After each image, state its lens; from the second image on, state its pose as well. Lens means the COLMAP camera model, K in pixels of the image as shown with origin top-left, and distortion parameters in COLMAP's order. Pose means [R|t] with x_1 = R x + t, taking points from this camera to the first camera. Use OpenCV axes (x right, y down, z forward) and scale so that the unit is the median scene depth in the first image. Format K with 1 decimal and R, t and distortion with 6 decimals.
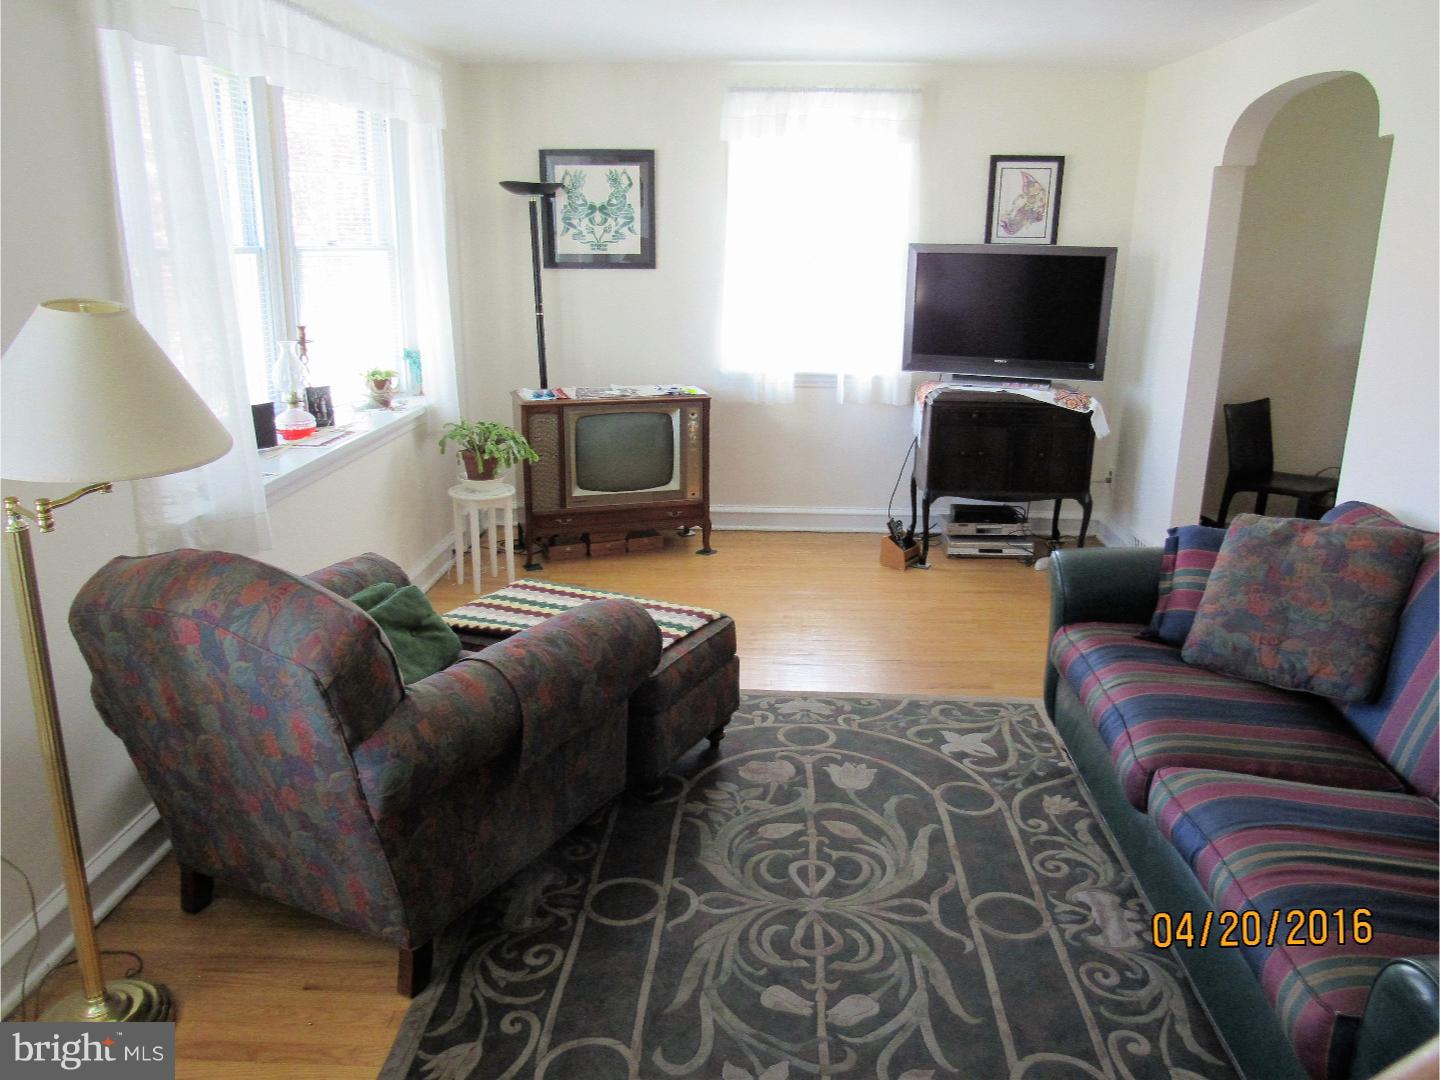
lens RADIAL K [[1069.0, 0, 720.0], [0, 1069.0, 540.0], [0, 0, 1]] dist [-0.025588, 0.001425]
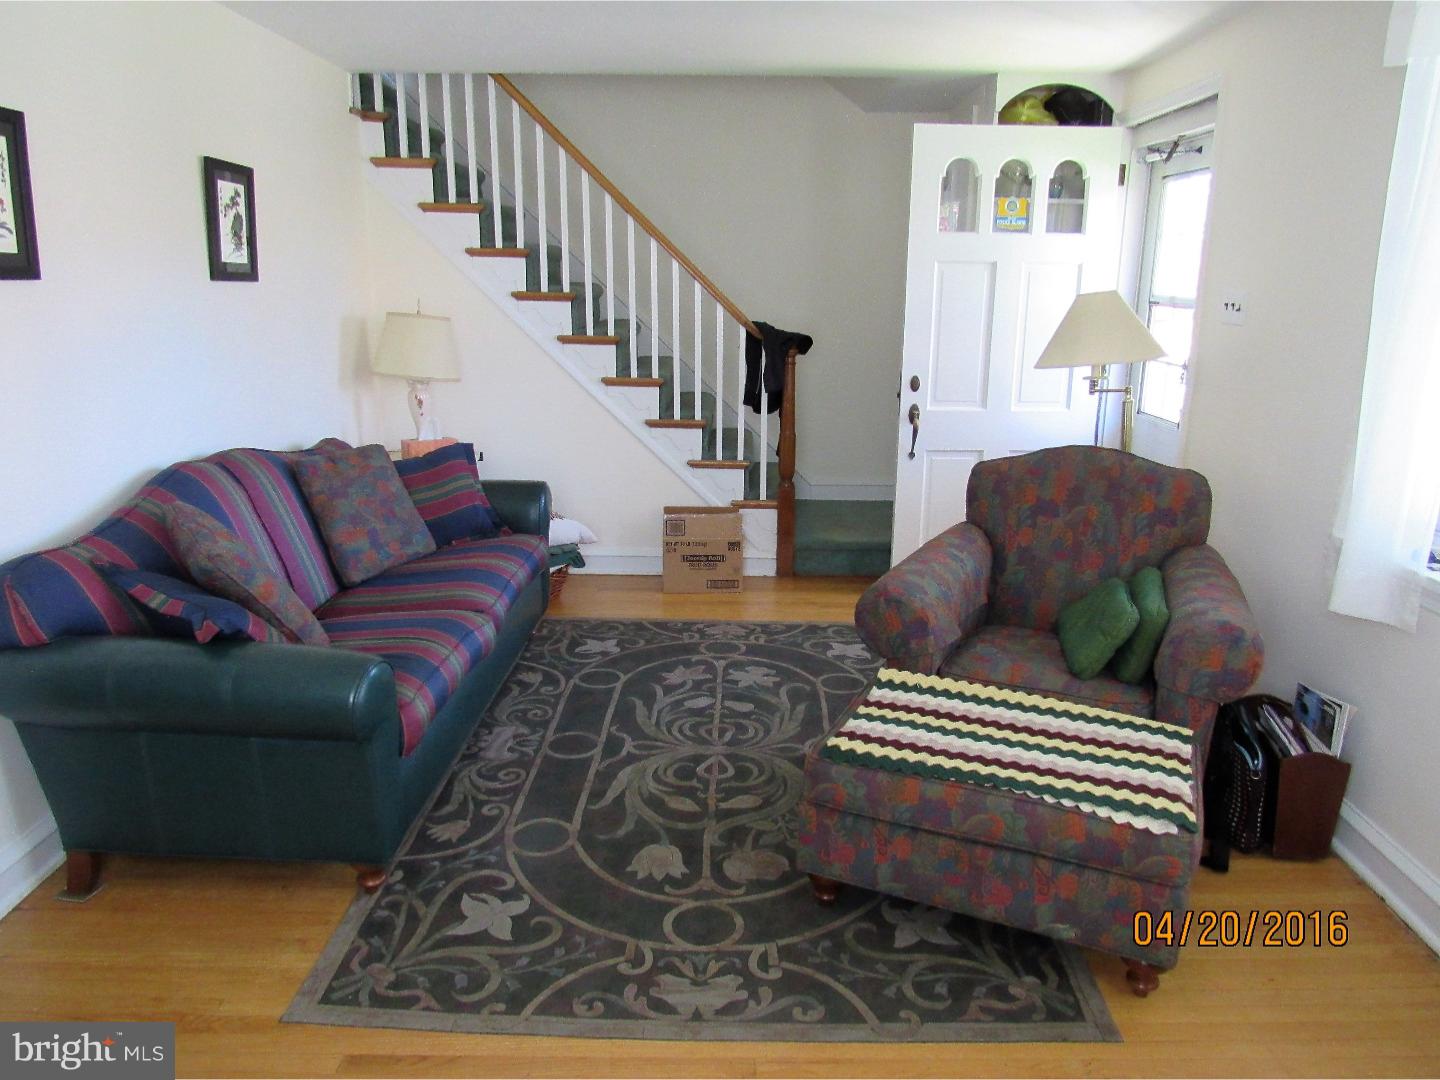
lens RADIAL K [[1034.0, 0, 720.0], [0, 1034.0, 540.0], [0, 0, 1]] dist [-0.026717, 0.000879]
pose [[-0.999466, -0.008942, -0.031416, 0.114357], [-0.023532, 0.864150, 0.502685, -0.479256], [0.022653, 0.503156, -0.863899, 1.789457]]
